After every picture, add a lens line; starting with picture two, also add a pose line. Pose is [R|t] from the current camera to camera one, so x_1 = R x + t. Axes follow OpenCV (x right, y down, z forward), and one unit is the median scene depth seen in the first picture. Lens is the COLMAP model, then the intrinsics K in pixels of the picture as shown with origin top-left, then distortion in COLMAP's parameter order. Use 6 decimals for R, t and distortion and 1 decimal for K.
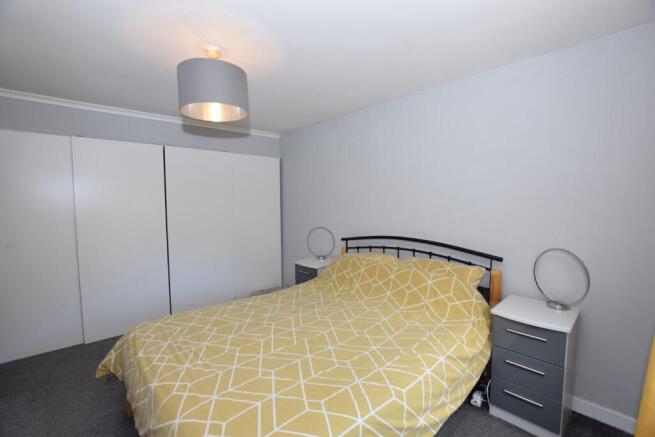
lens RADIAL K [[297.2, 0, 327.5], [0, 297.2, 218.5], [0, 0, 1]] dist [0.000026, 0.000041]
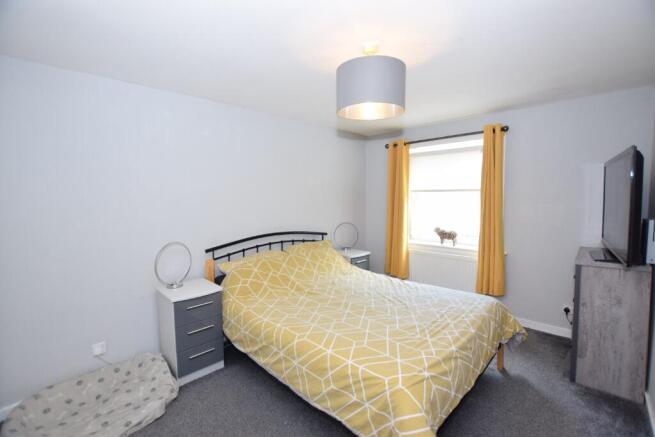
lens RADIAL K [[278.0, 0, 325.8], [0, 278.0, 204.3], [0, 0, 1]] dist [0.000370, 0.000017]
pose [[-0.049559, -0.019147, 0.998588, -0.977116], [0.071819, 0.997160, 0.022684, -0.074557], [-0.996186, 0.072841, -0.048043, 0.893480]]
